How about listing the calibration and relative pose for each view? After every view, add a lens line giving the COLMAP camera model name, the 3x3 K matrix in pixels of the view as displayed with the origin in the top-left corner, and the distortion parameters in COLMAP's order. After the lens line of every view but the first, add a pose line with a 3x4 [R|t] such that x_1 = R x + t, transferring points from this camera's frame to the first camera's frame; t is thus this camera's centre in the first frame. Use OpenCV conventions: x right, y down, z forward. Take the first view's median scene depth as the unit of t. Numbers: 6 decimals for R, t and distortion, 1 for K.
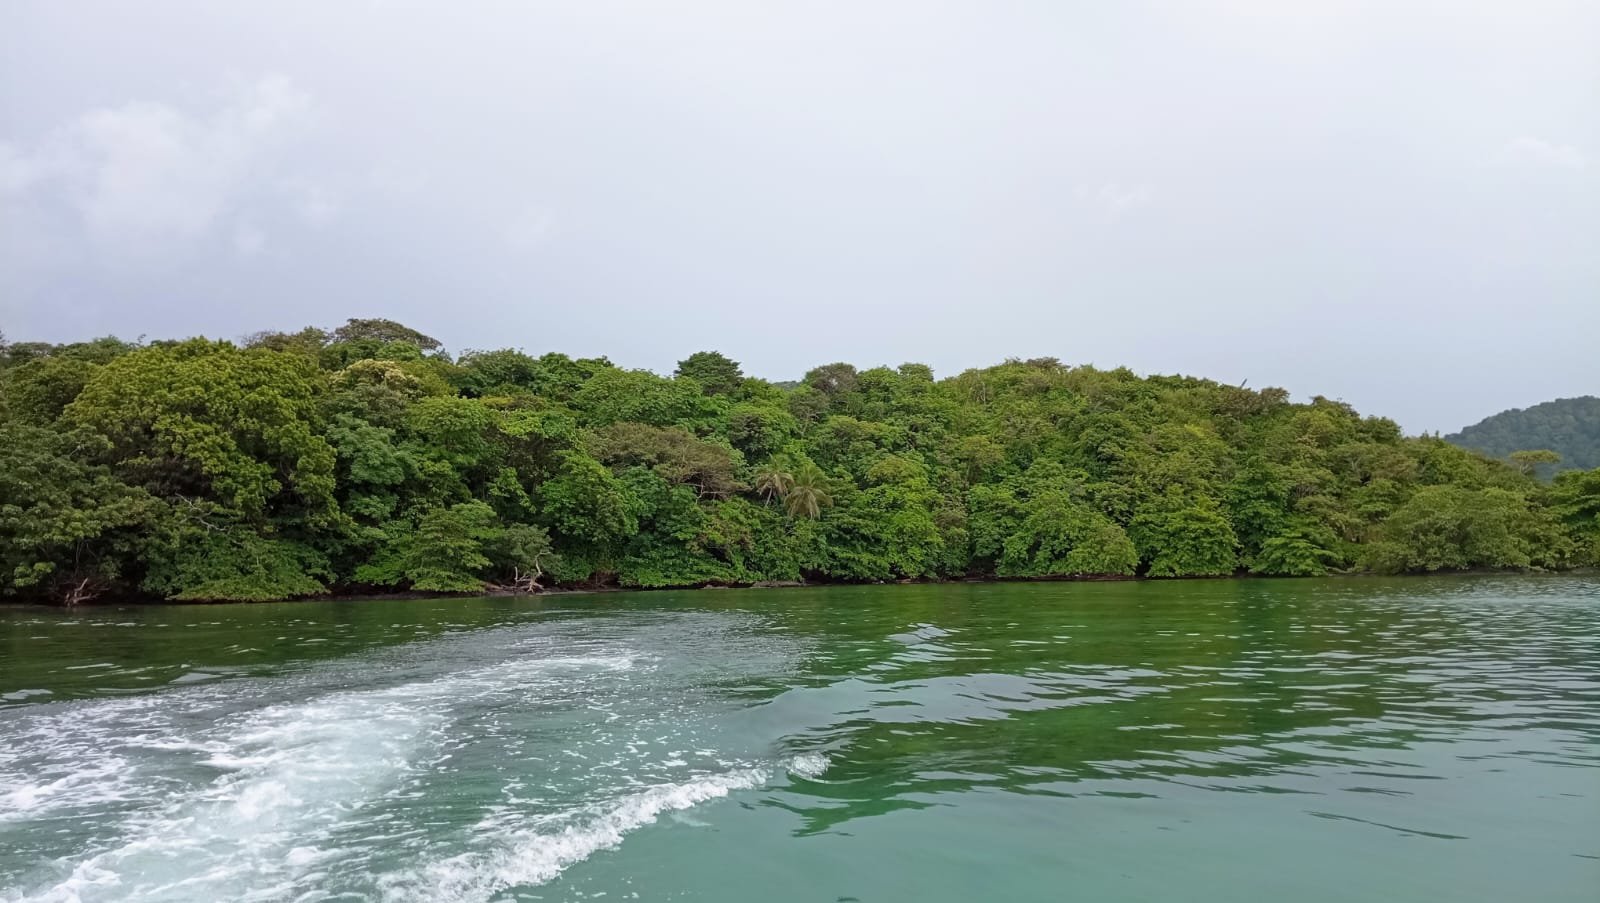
lens RADIAL K [[1156.7, 0, 800.0], [0, 1156.7, 451.5], [0, 0, 1]] dist [0.039066, -0.080824]
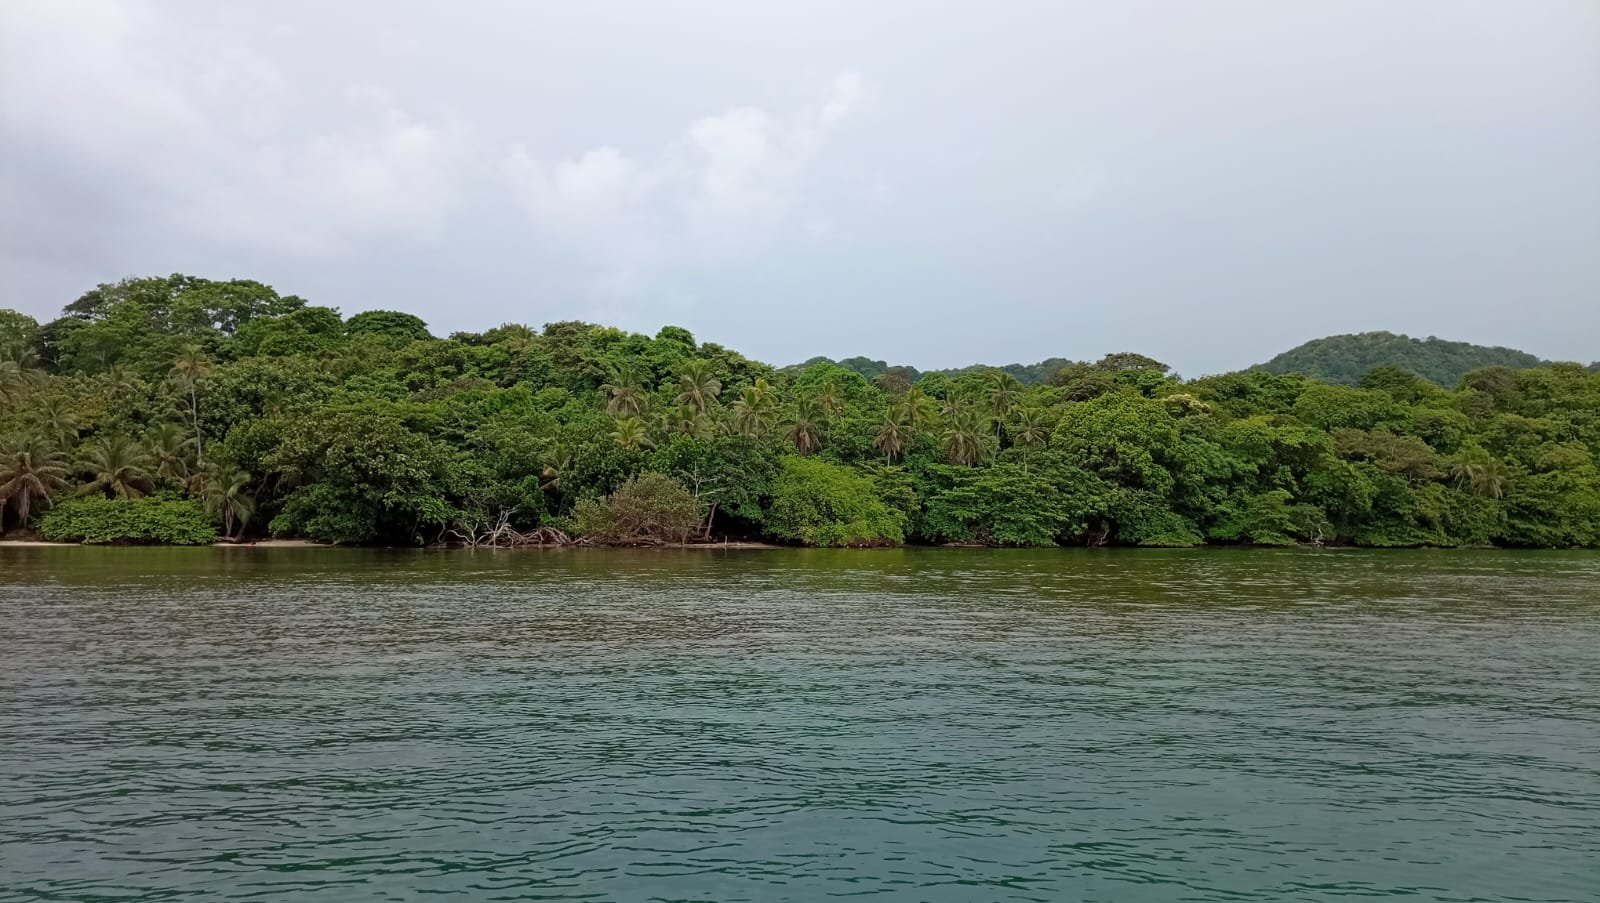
lens RADIAL K [[1156.7, 0, 800.0], [0, 1156.7, 451.5], [0, 0, 1]] dist [0.039066, -0.080824]
pose [[0.903898, -0.007892, -0.427675, -0.191293], [0.022172, 0.999350, 0.028419, -0.068414], [0.427172, -0.035170, 0.903486, -0.720410]]
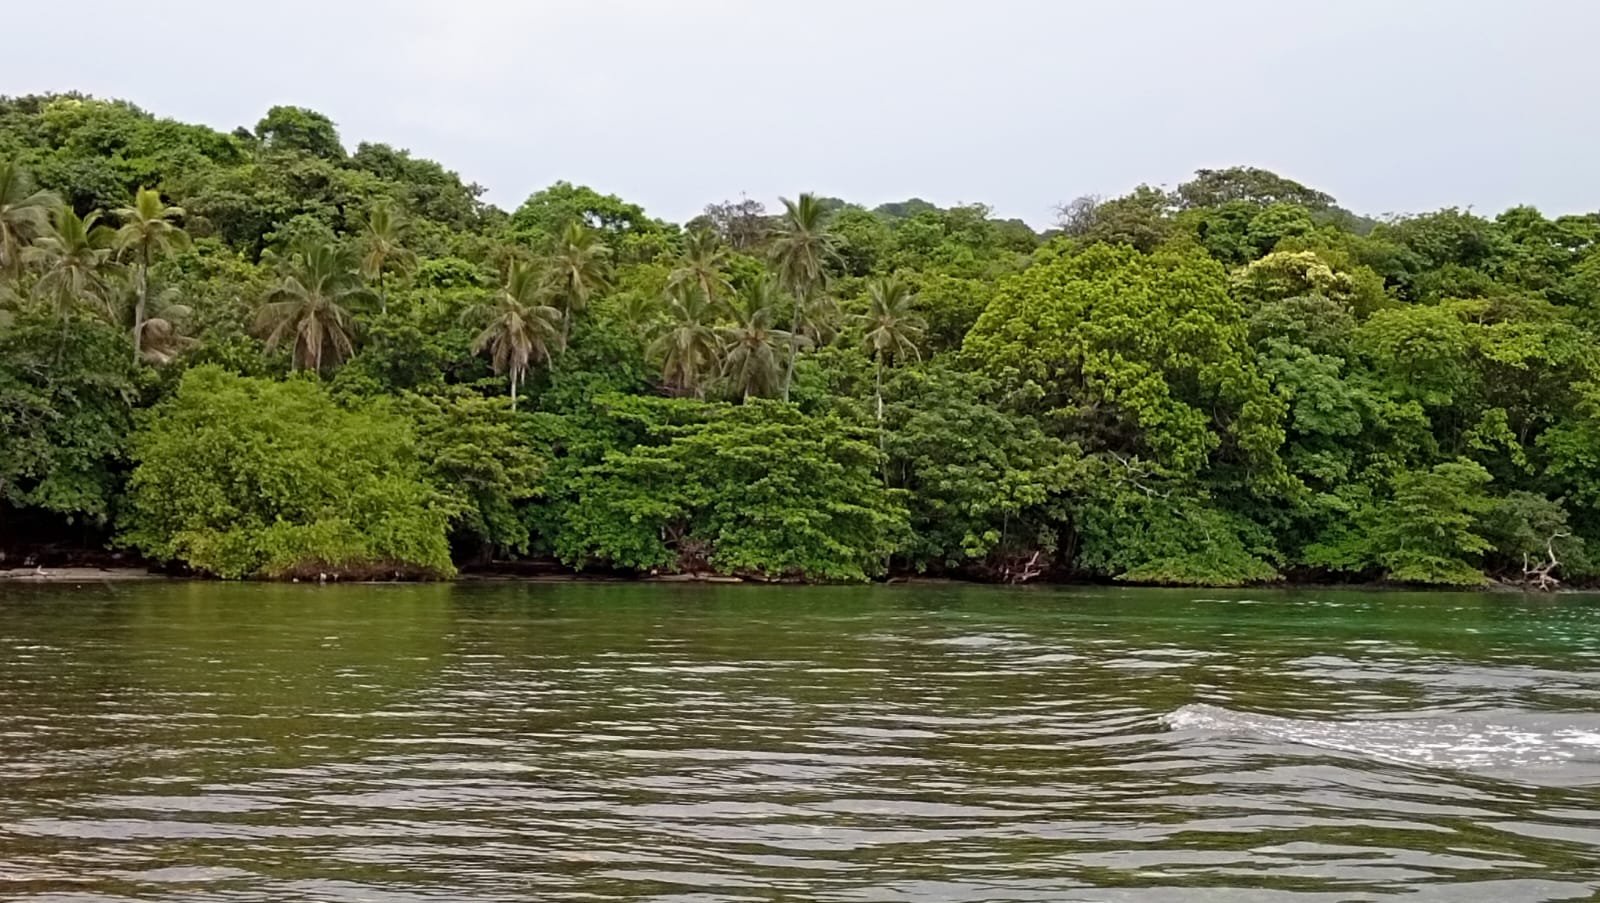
lens RADIAL K [[2298.2, 0, 800.0], [0, 2298.2, 451.5], [0, 0, 1]] dist [0.114334, -0.441789]
pose [[0.897877, 0.010403, -0.440123, -0.018804], [0.014865, 0.998434, 0.053925, -0.044901], [0.439995, -0.054960, 0.896317, -0.455408]]
